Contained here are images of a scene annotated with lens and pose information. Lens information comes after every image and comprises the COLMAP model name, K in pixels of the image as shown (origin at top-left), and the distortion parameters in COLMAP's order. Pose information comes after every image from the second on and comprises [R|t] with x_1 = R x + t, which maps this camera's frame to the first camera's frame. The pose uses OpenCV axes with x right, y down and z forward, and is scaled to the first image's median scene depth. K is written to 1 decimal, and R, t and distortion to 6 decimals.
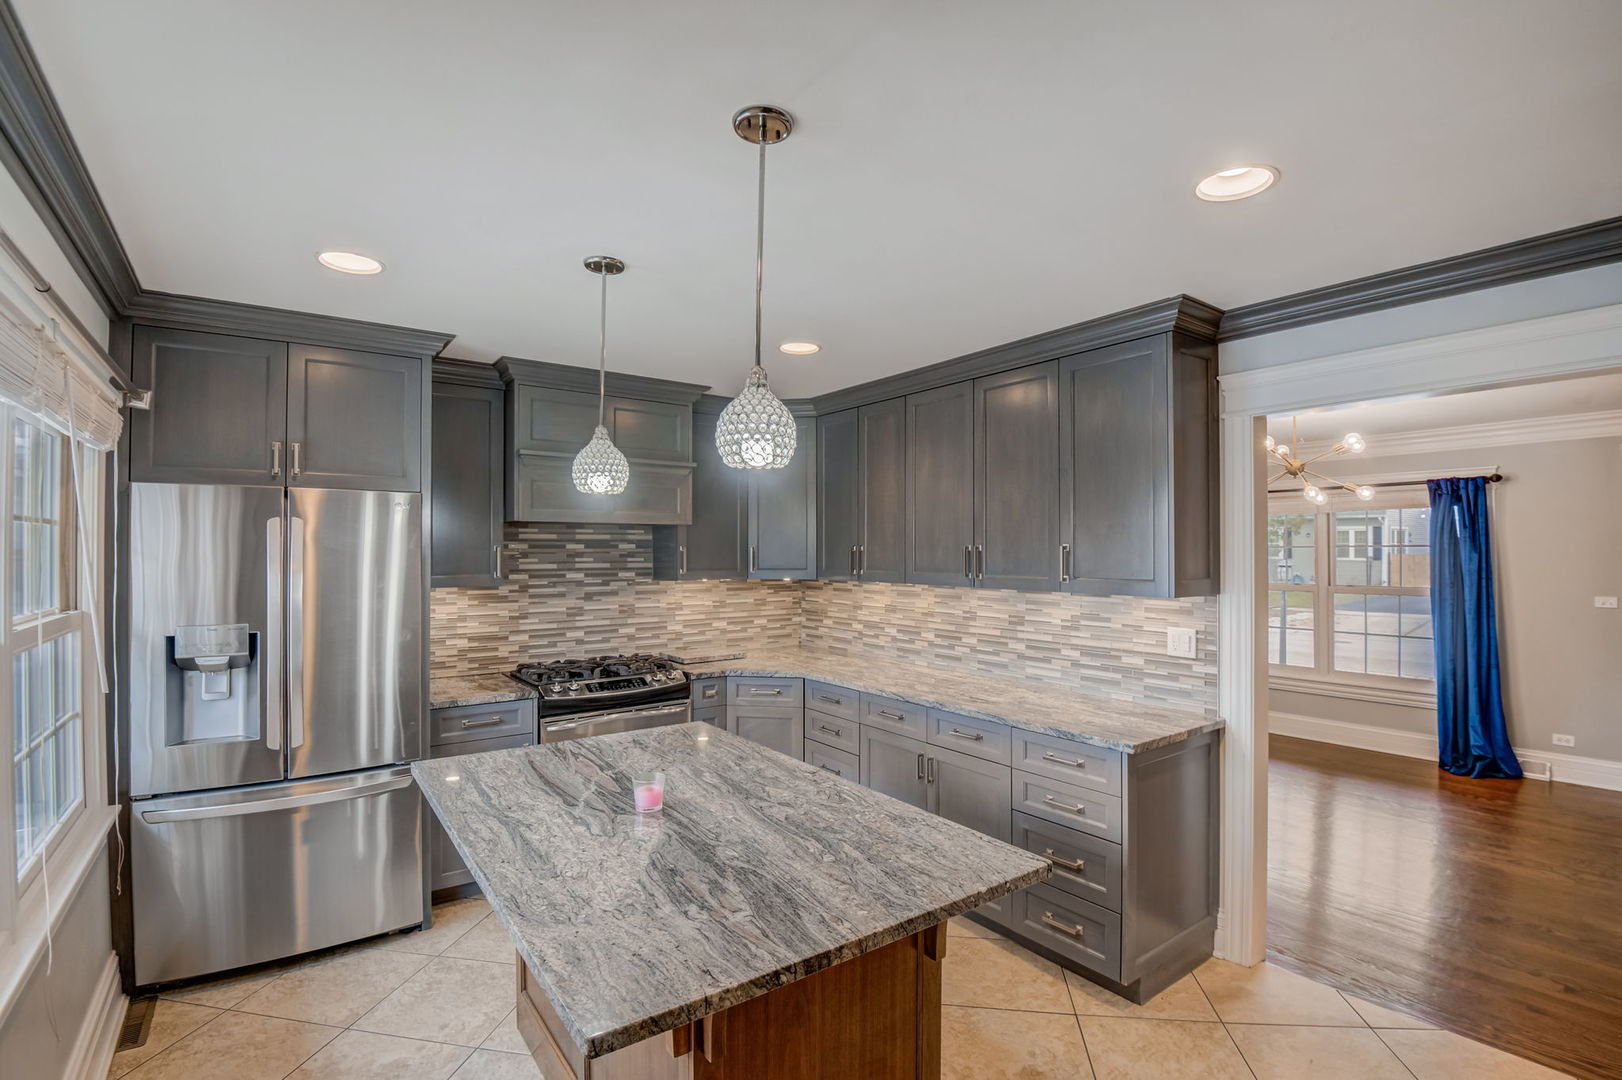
lens RADIAL K [[744.4, 0, 813.7], [0, 744.4, 538.8], [0, 0, 1]] dist [-0.008670, -0.020718]
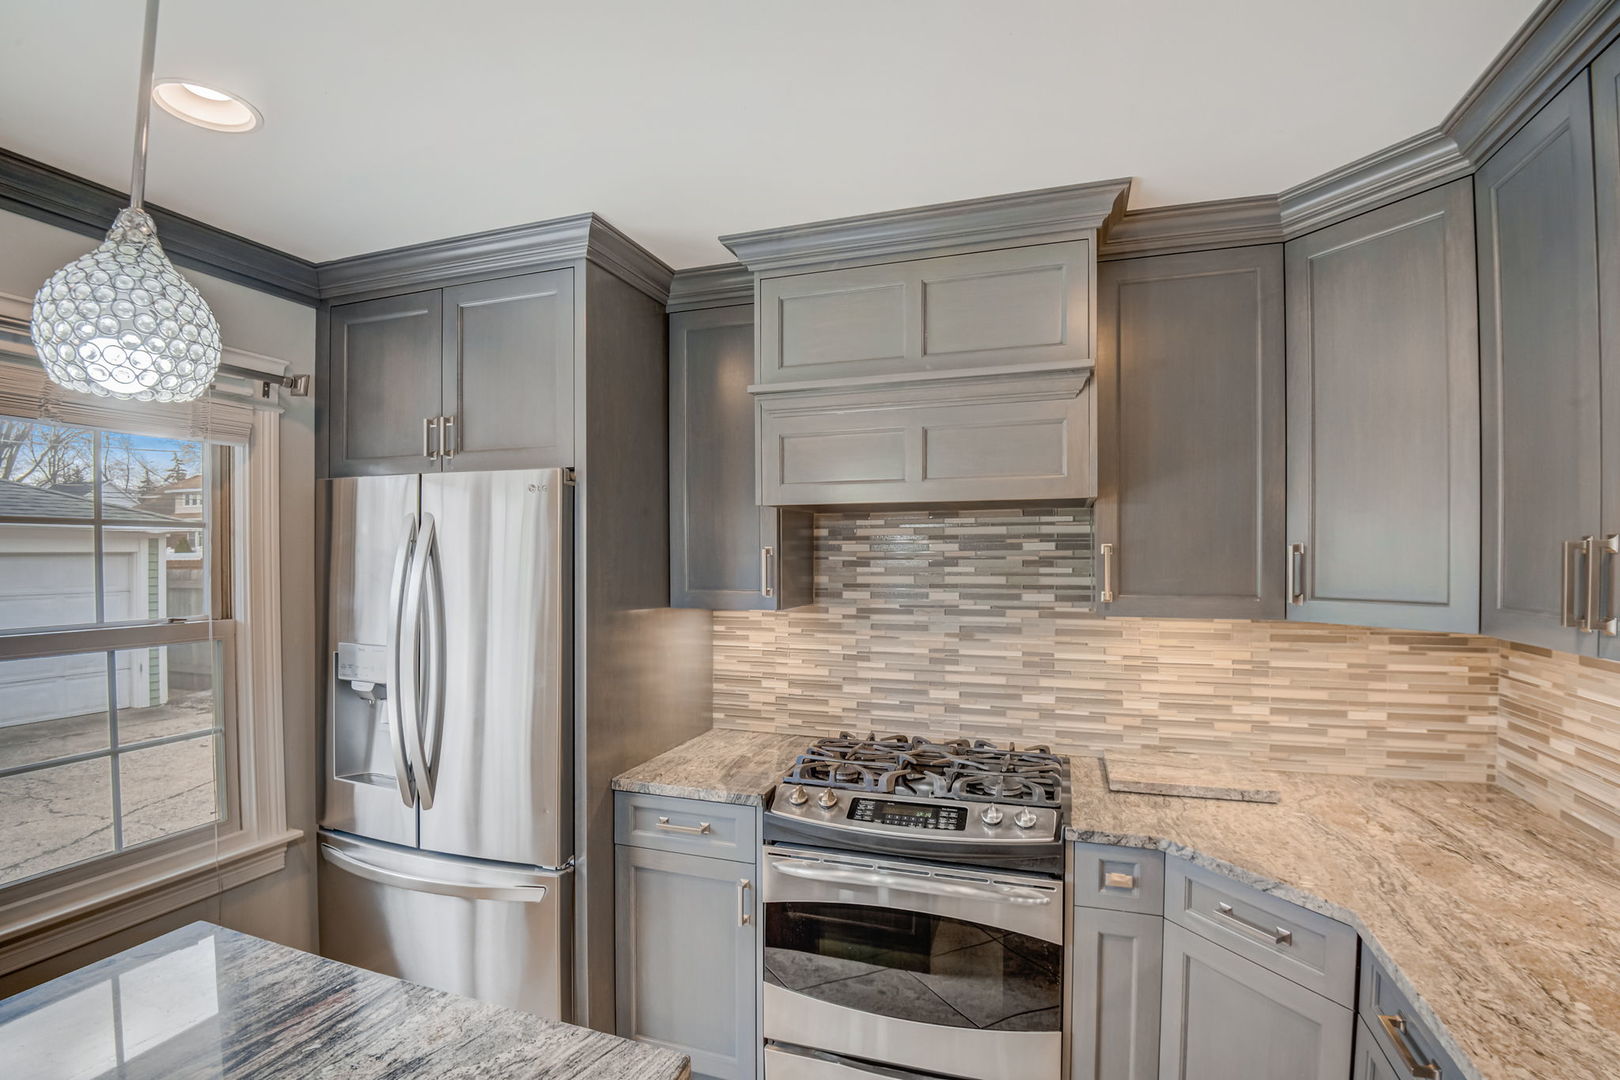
lens RADIAL K [[739.9, 0, 823.4], [0, 739.9, 560.4], [0, 0, 1]] dist [-0.007738, -0.025431]
pose [[0.589435, 0.005171, -0.807799, 0.101481], [0.013836, 0.999768, 0.016496, 0.009987], [0.807697, -0.020901, 0.589227, 0.582716]]
